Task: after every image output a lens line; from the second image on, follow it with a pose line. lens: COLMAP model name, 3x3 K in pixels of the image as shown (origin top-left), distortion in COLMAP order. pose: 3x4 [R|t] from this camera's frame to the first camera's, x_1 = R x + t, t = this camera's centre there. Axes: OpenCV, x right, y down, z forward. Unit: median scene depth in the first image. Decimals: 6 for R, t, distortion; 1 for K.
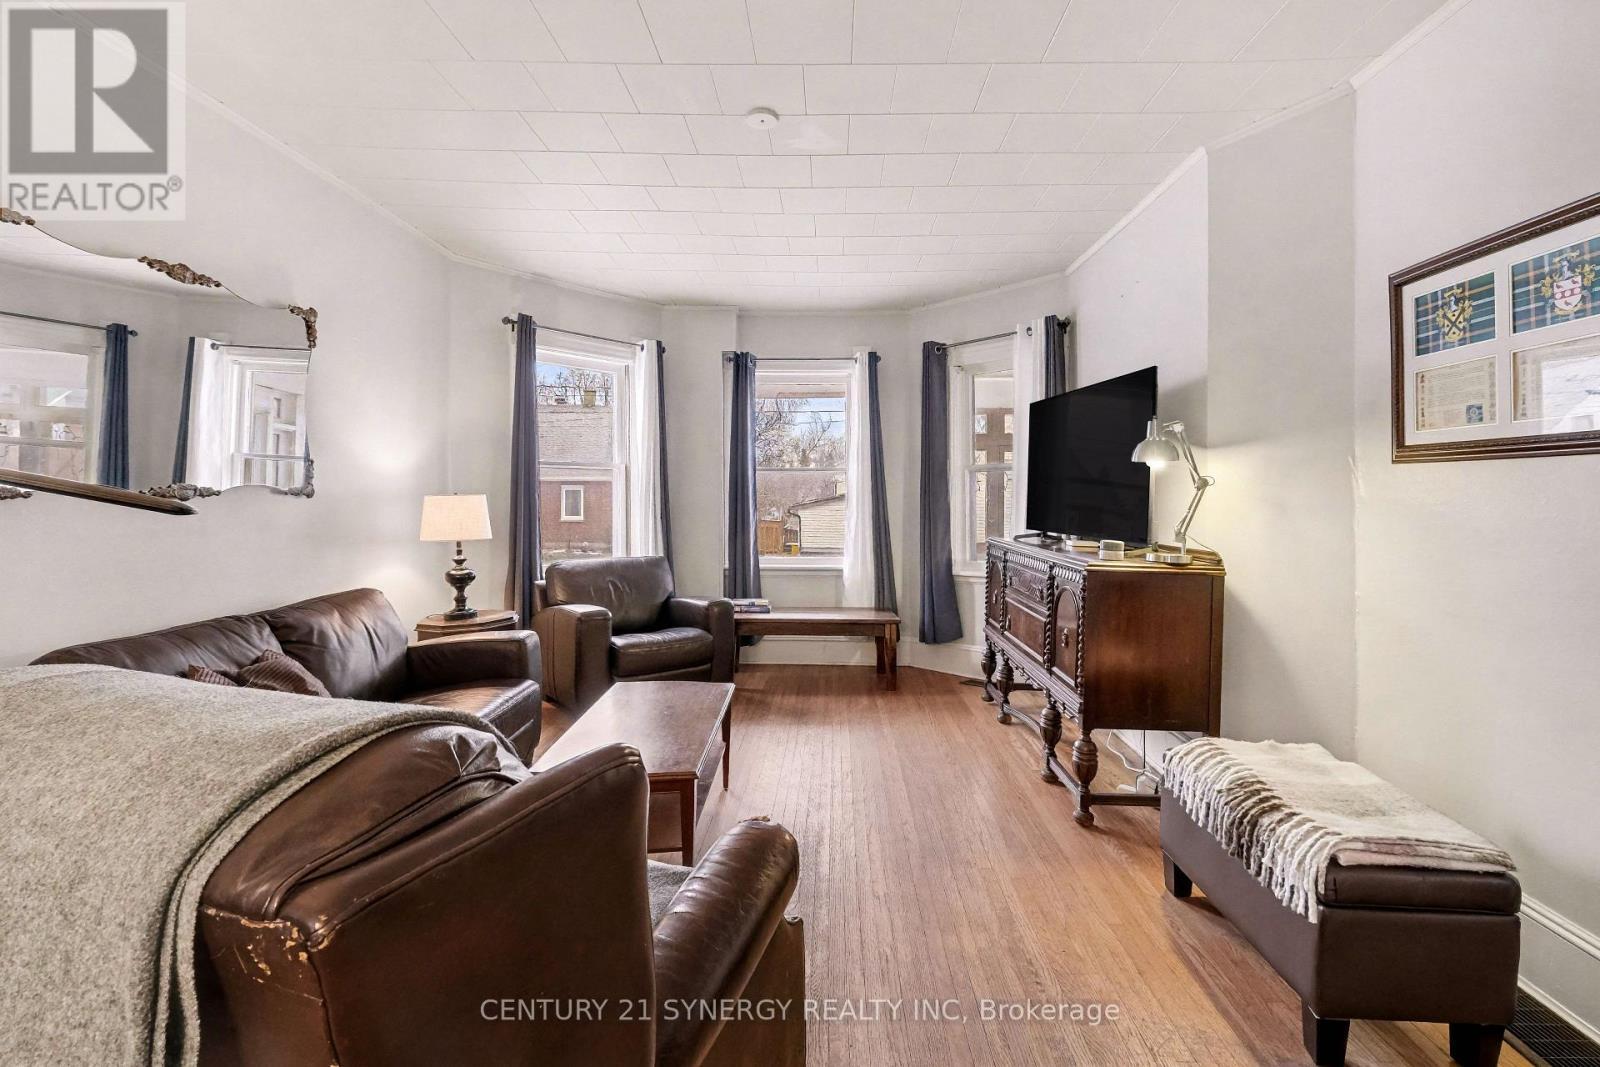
lens RADIAL K [[691.8, 0, 825.7], [0, 691.8, 488.6], [0, 0, 1]] dist [-0.004064, -0.000425]
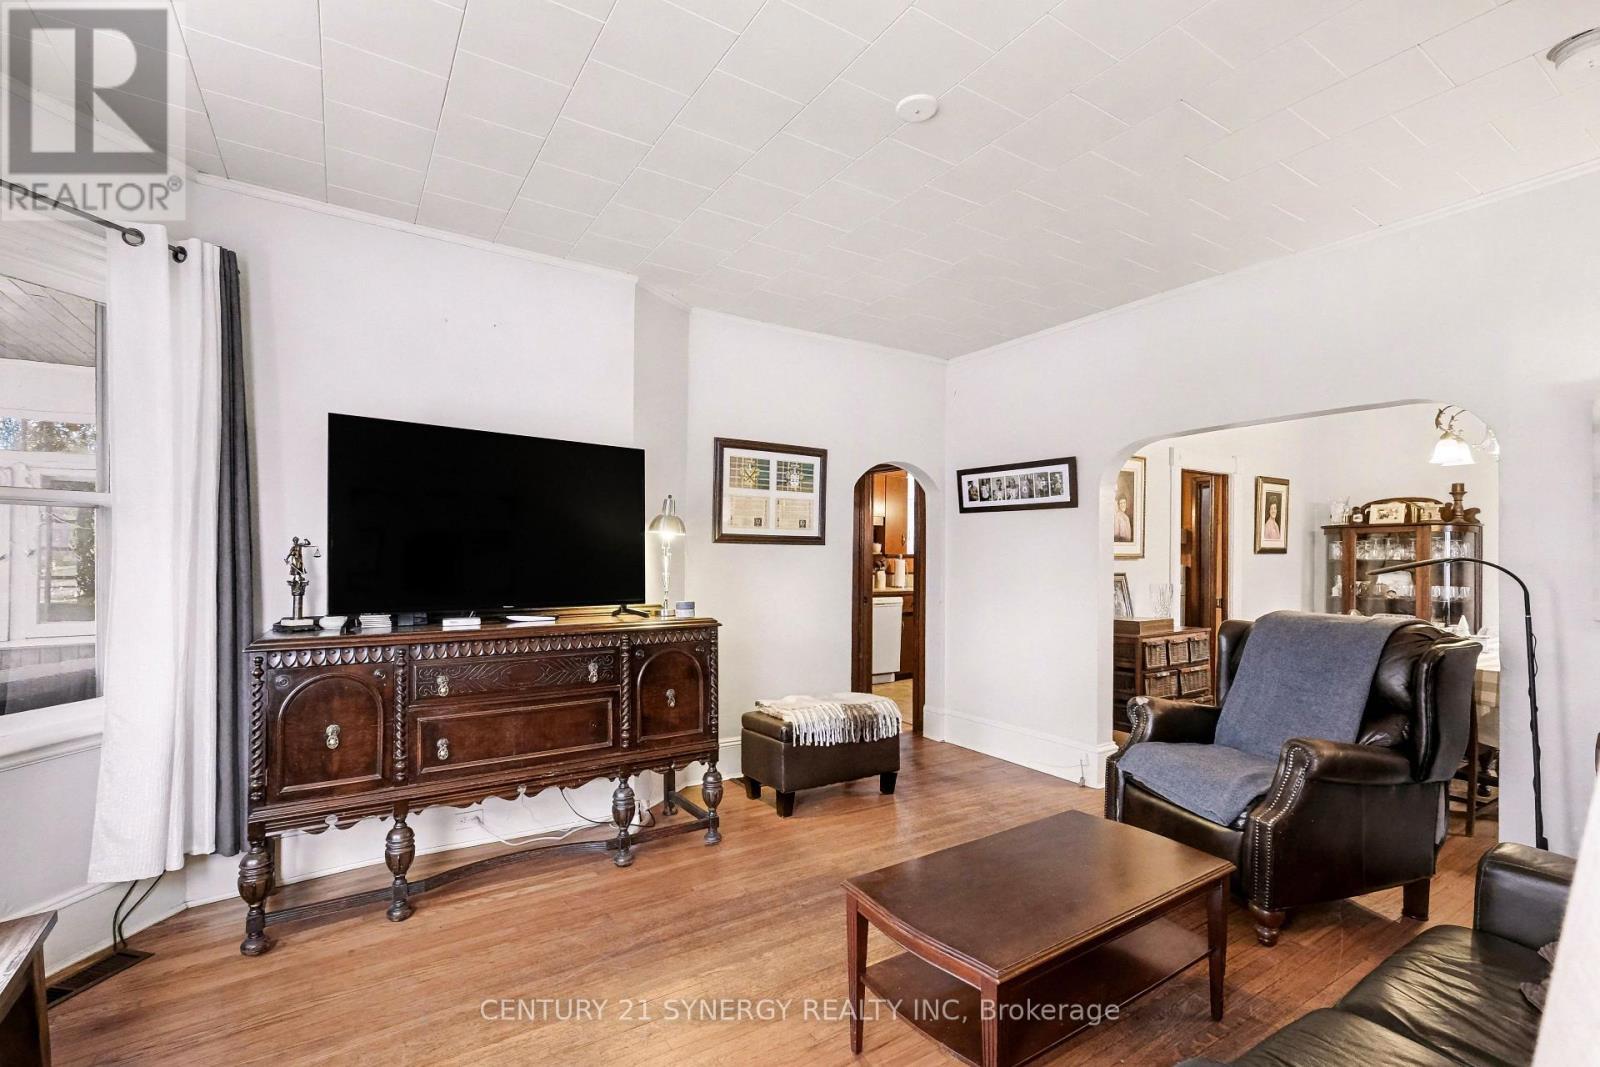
lens RADIAL K [[691.8, 0, 725.0], [0, 691.8, 553.7], [0, 0, 1]] dist [-0.004064, -0.000425]
pose [[-0.495172, -0.007146, 0.868766, -0.459487], [-0.016250, 0.999867, -0.001038, -0.002952], [-0.868643, -0.014631, -0.495222, 1.123583]]
